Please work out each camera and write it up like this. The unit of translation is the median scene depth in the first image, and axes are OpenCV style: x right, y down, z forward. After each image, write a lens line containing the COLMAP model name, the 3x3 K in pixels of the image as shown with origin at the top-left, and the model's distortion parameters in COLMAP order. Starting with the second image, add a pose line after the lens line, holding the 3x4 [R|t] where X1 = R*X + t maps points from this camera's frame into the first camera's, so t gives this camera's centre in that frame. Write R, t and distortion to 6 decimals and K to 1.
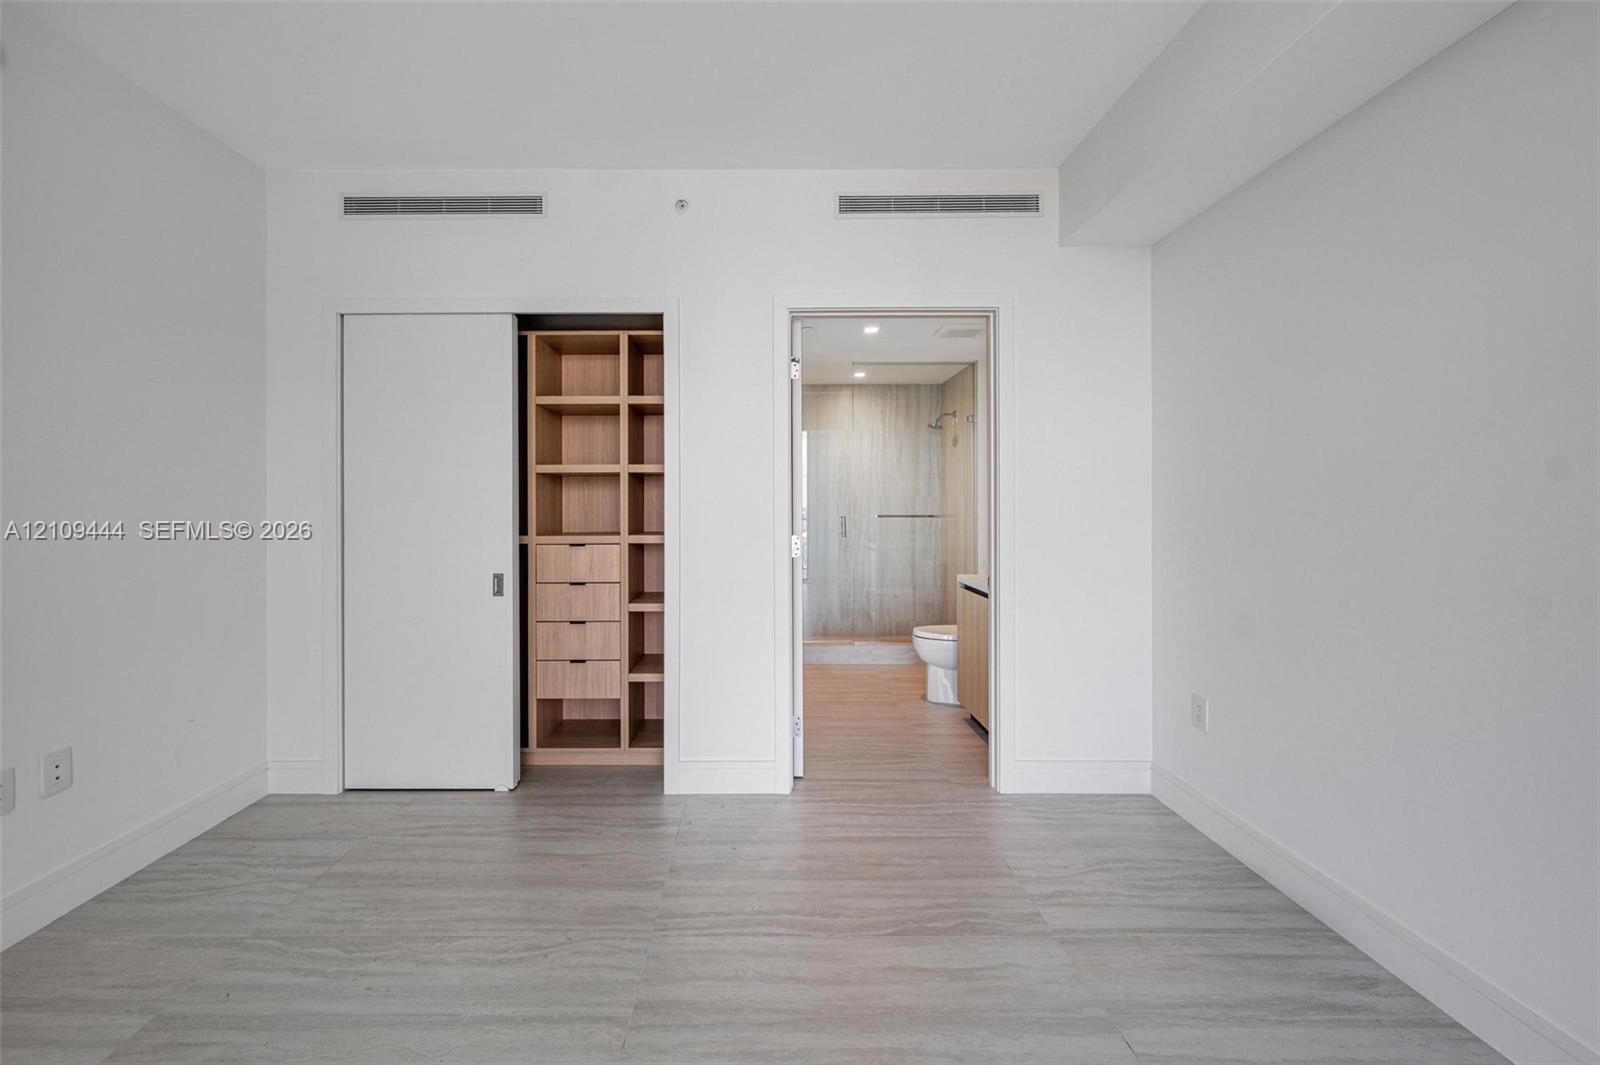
lens RADIAL K [[677.6, 0, 795.7], [0, 677.6, 527.0], [0, 0, 1]] dist [-0.000060, 0.000038]
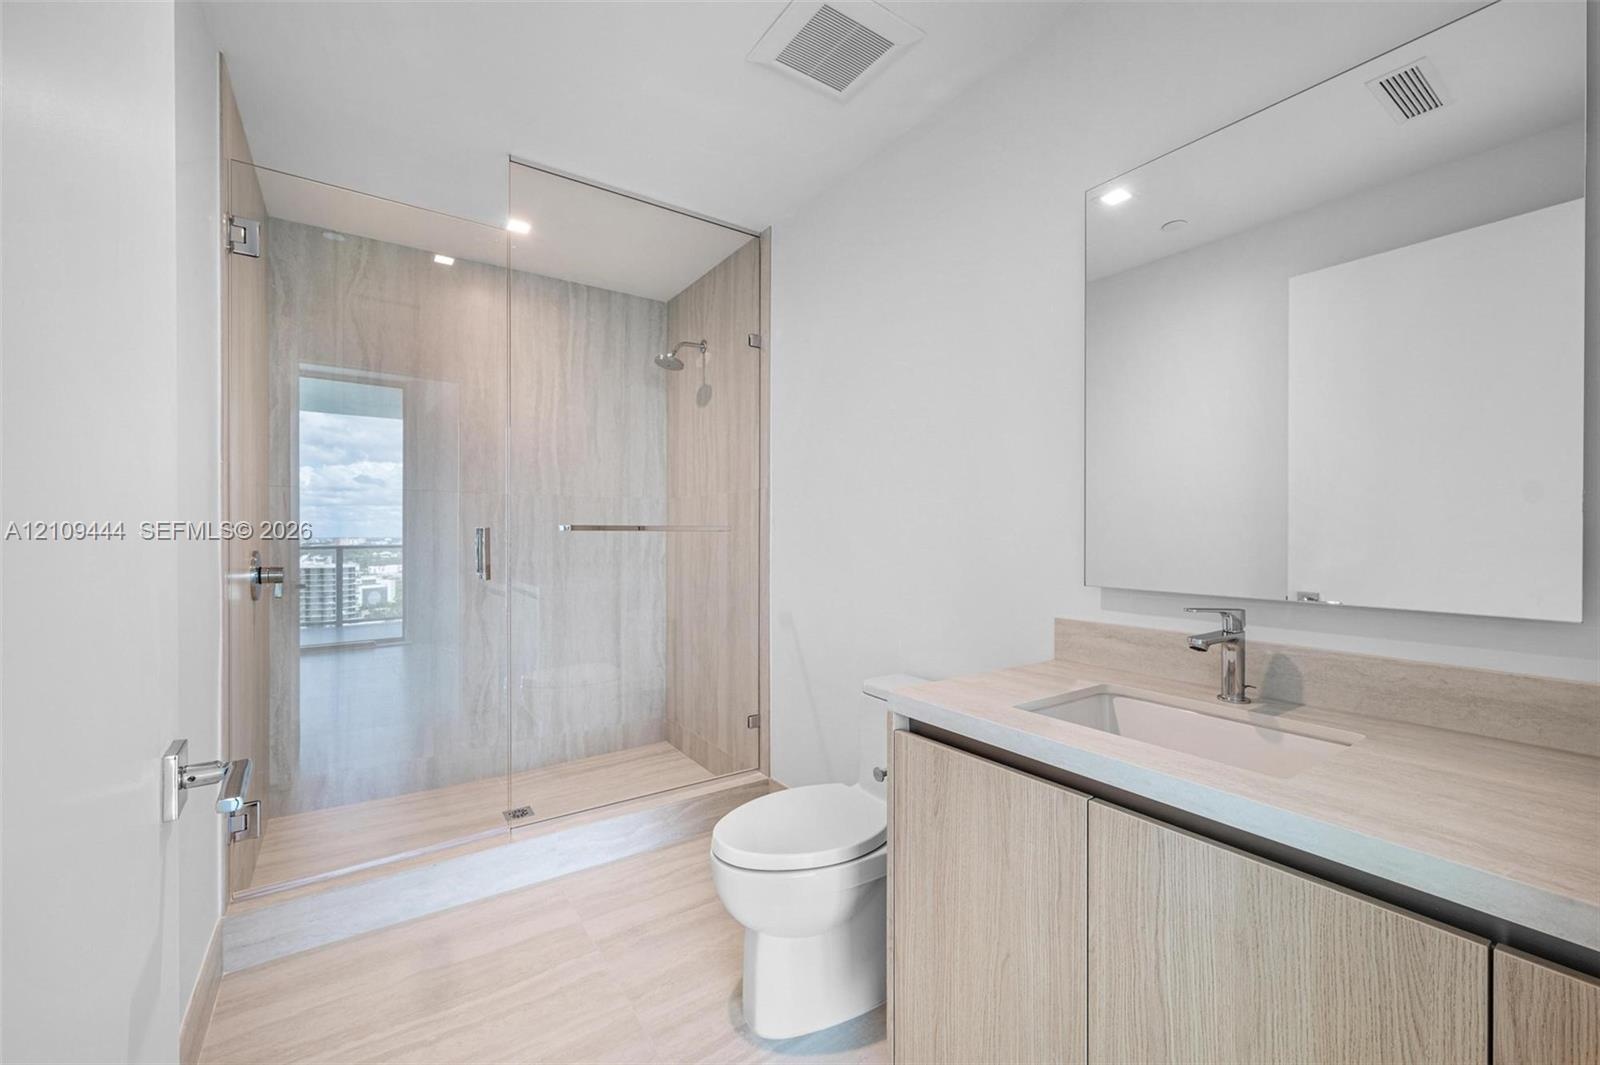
lens RADIAL K [[677.6, 0, 795.7], [0, 677.6, 527.0], [0, 0, 1]] dist [-0.000060, 0.000038]
pose [[0.860505, 0.007794, 0.509383, 0.019773], [0.012121, 0.999287, -0.035765, 0.000366], [-0.509298, 0.036950, 0.859797, 0.467287]]
